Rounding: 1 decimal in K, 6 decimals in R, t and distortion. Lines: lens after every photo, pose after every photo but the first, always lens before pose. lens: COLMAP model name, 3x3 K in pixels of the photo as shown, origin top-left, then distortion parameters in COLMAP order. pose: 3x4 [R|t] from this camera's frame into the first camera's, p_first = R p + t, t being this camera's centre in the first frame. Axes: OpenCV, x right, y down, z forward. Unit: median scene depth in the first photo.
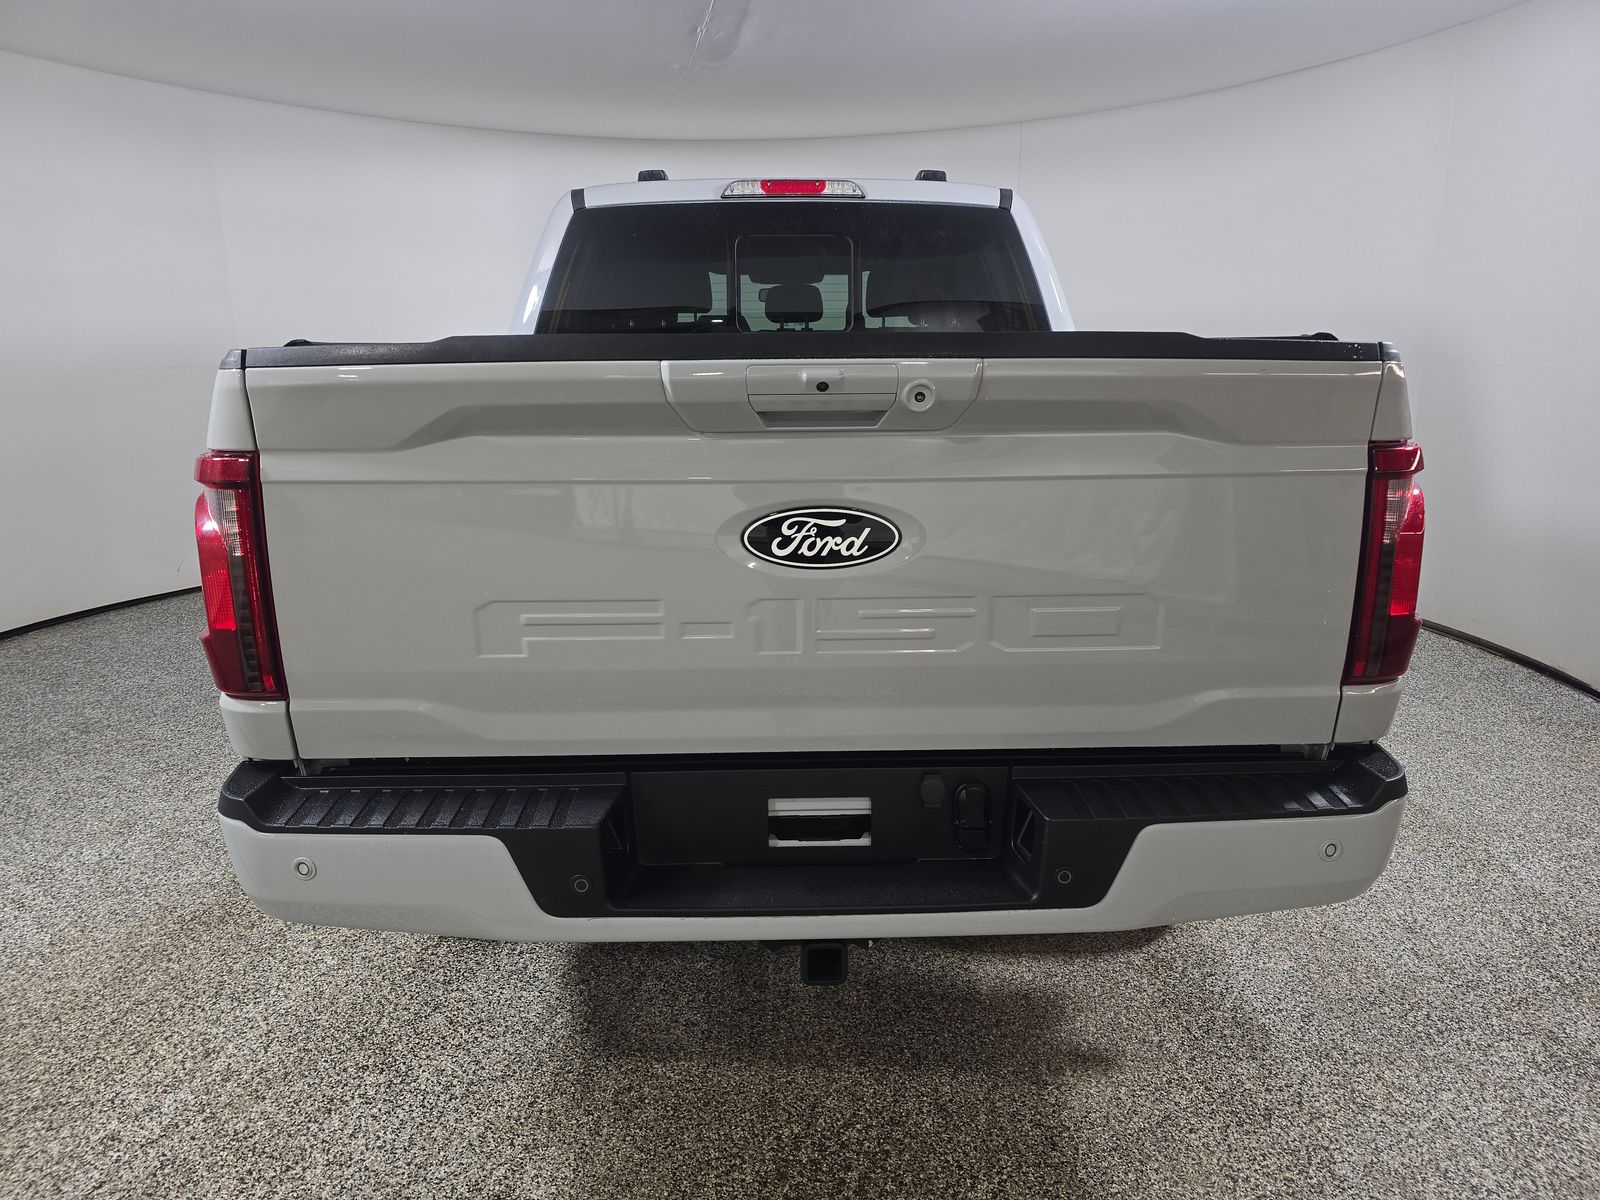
lens RADIAL K [[1082.0, 0, 800.0], [0, 1082.0, 600.0], [0, 0, 1]] dist [0.045621, -0.000412]
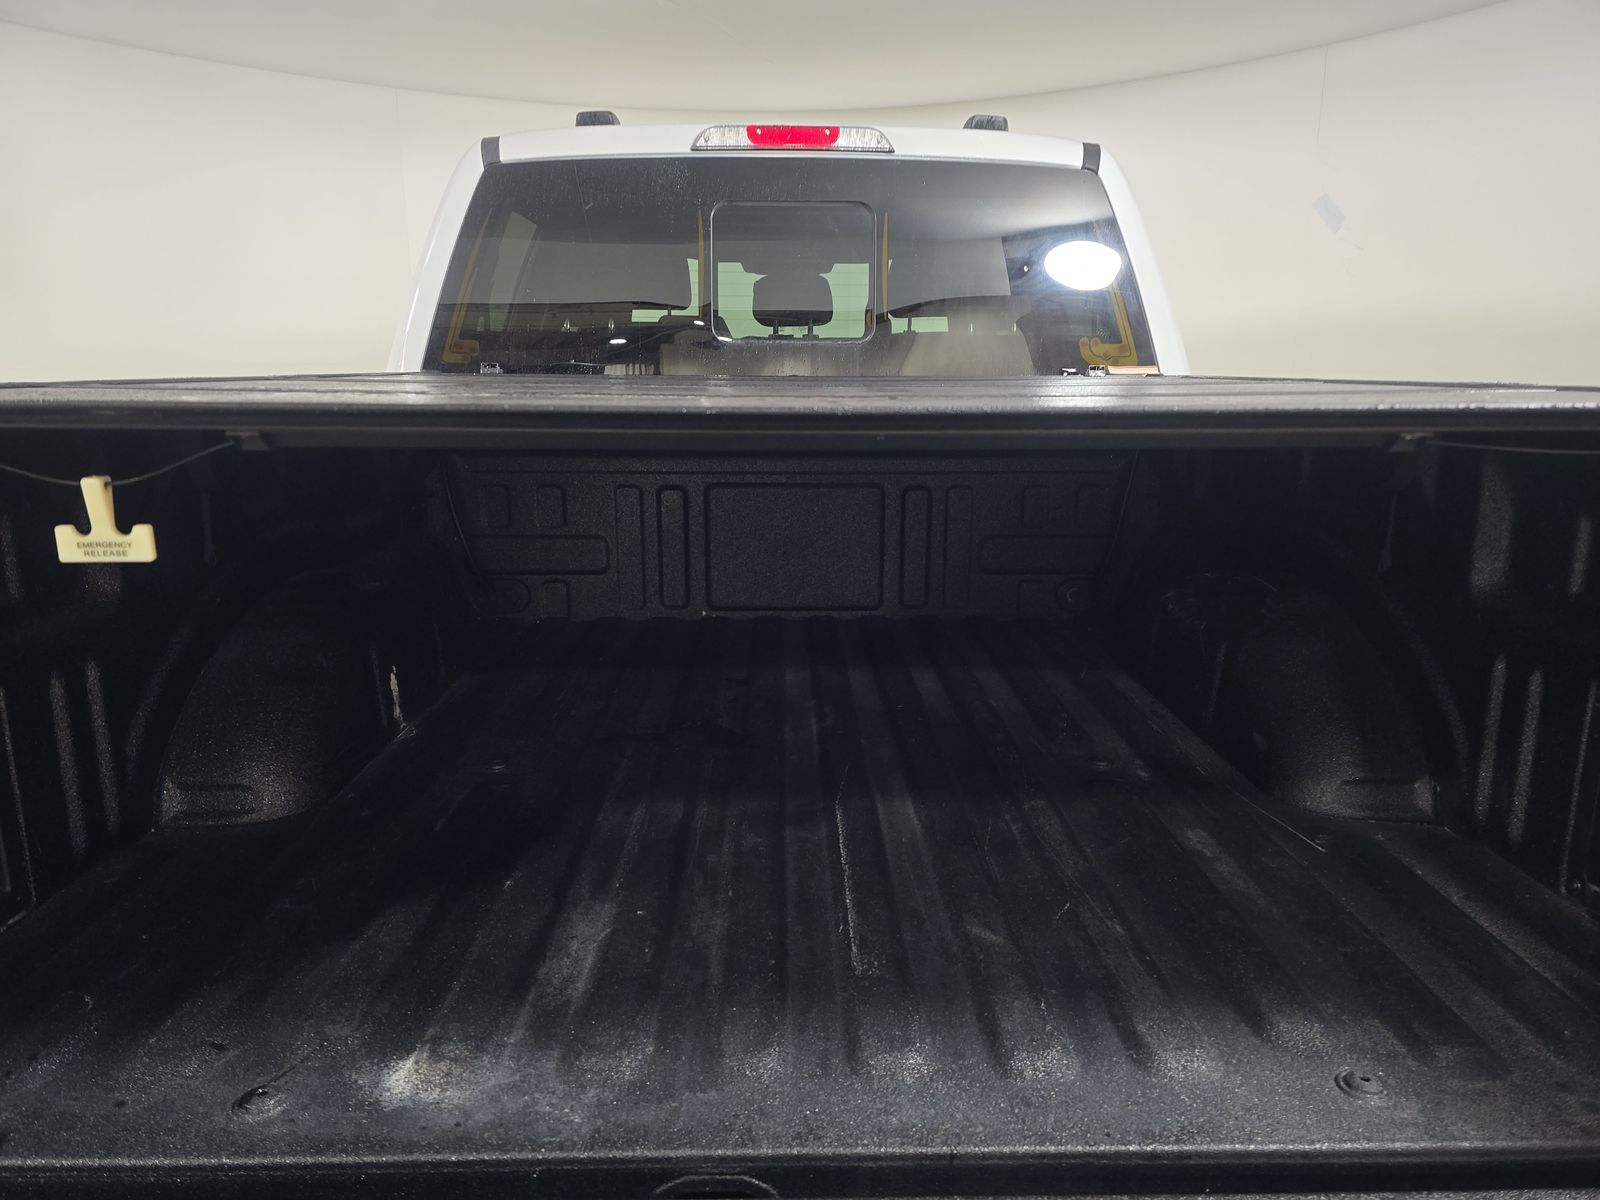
lens RADIAL K [[1076.5, 0, 809.7], [0, 1076.5, 598.5], [0, 0, 1]] dist [0.022655, -0.000588]
pose [[0.999903, 0.012905, -0.005173, 0.012092], [-0.012811, 0.999757, 0.017953, -0.091204], [0.005403, -0.017885, 0.999825, 0.291743]]
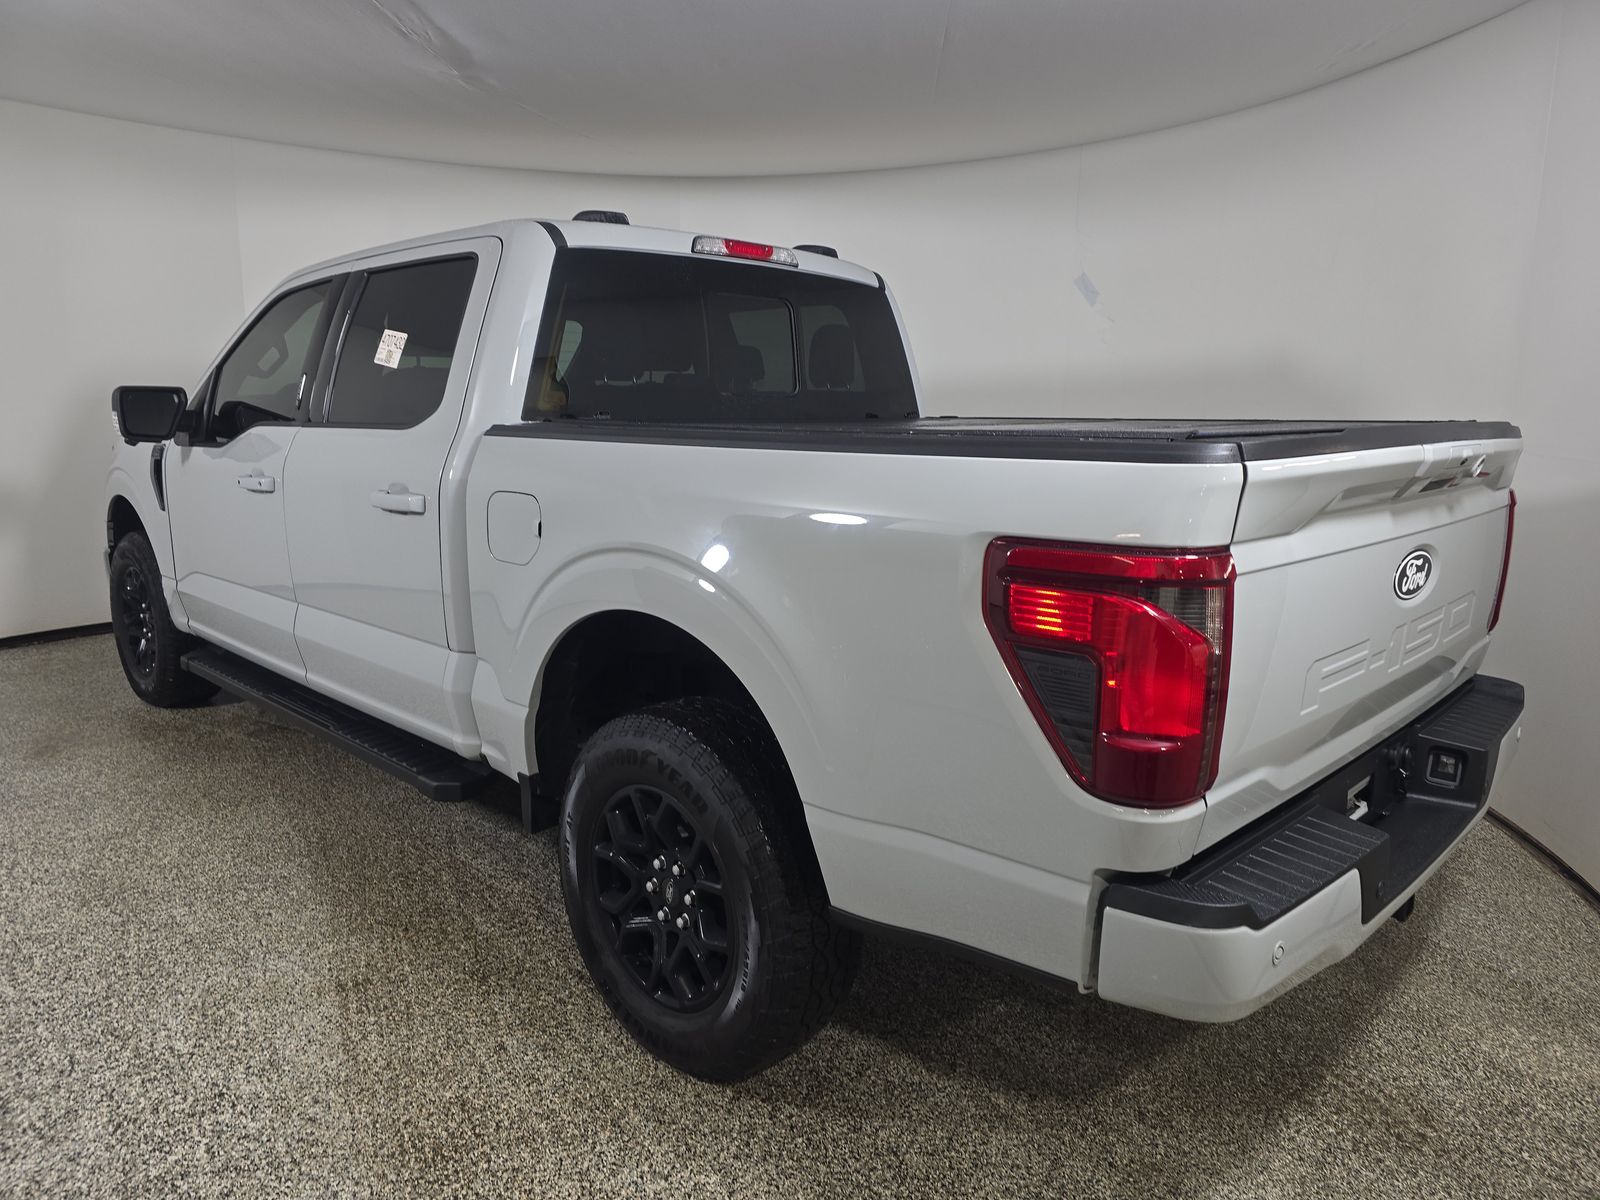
lens RADIAL K [[1076.5, 0, 809.7], [0, 1076.5, 598.5], [0, 0, 1]] dist [0.022655, -0.000588]
pose [[0.715238, -0.113670, 0.689575, -0.685371], [0.138484, 0.990171, 0.019582, -0.073612], [-0.685023, 0.081490, 0.723949, 0.270980]]
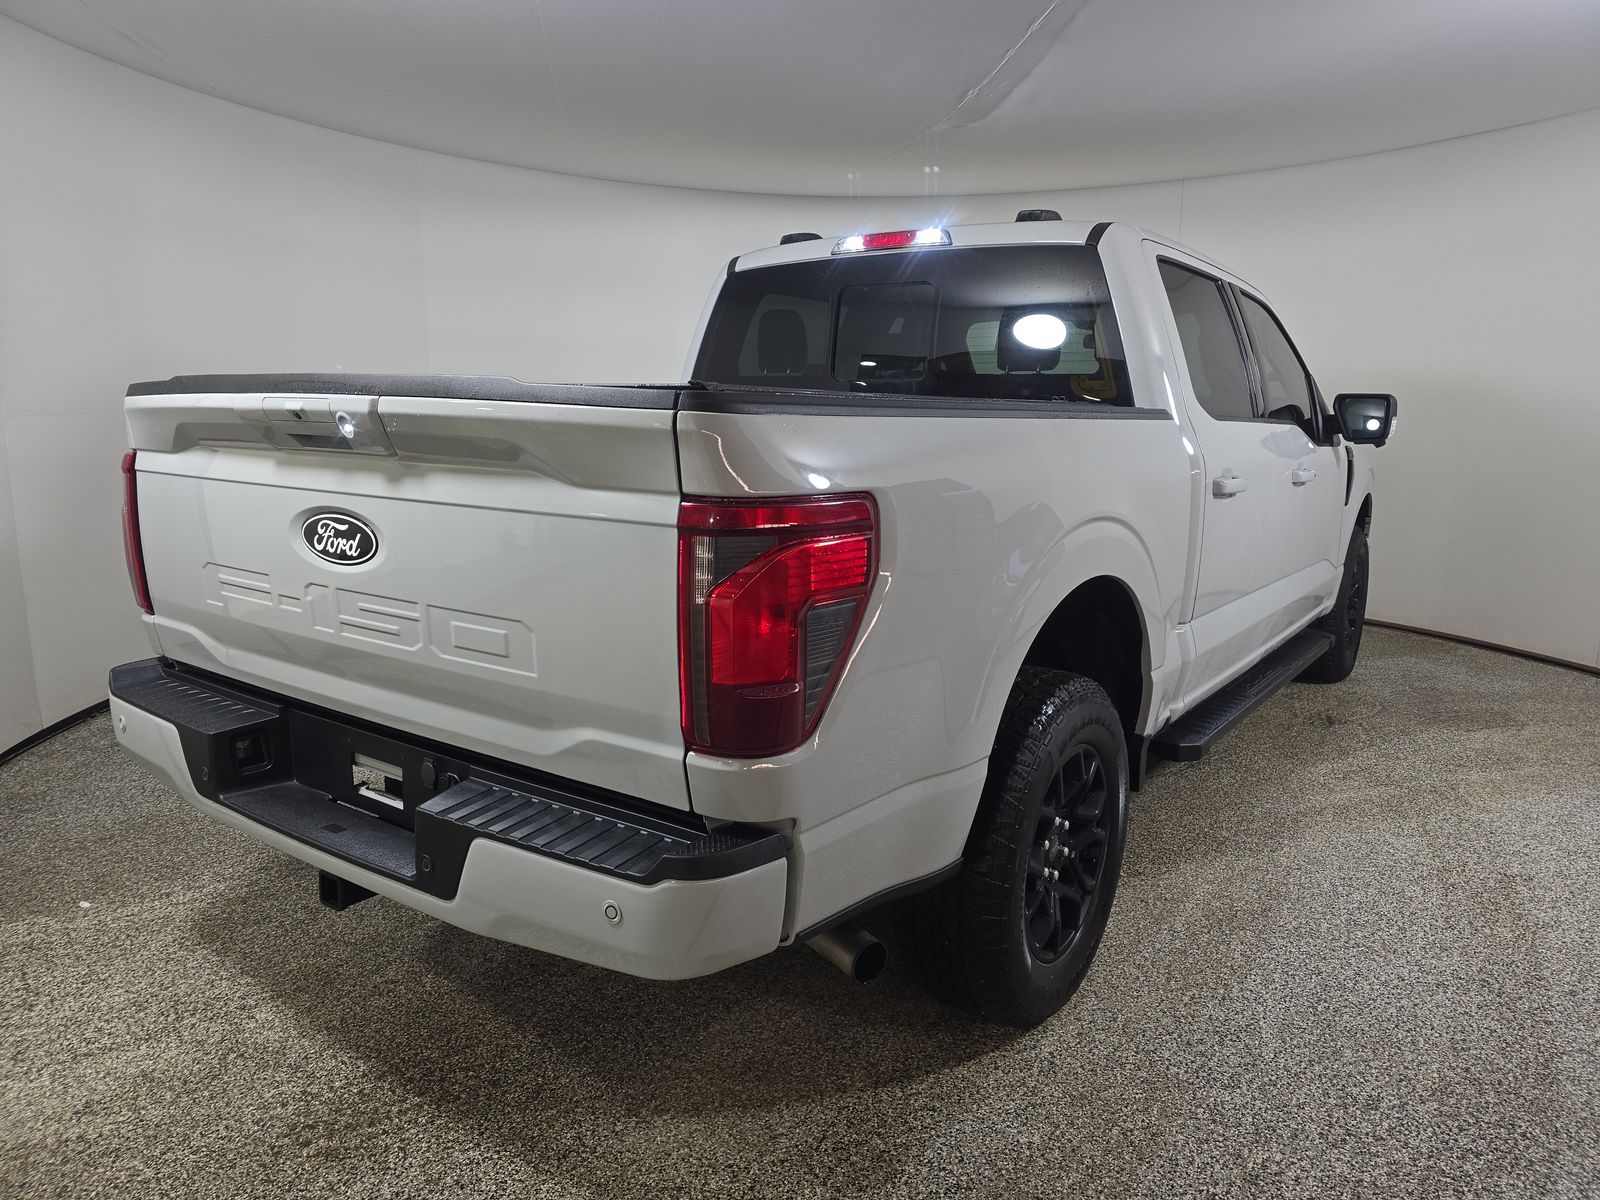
lens RADIAL K [[1077.9, 0, 800.0], [0, 1077.9, 600.0], [0, 0, 1]] dist [0.046116, 0.000208]
pose [[0.795722, 0.124440, -0.592741, 0.575840], [-0.150190, 0.988639, 0.005932, -0.036495], [0.586745, 0.084303, 0.805371, 0.155638]]
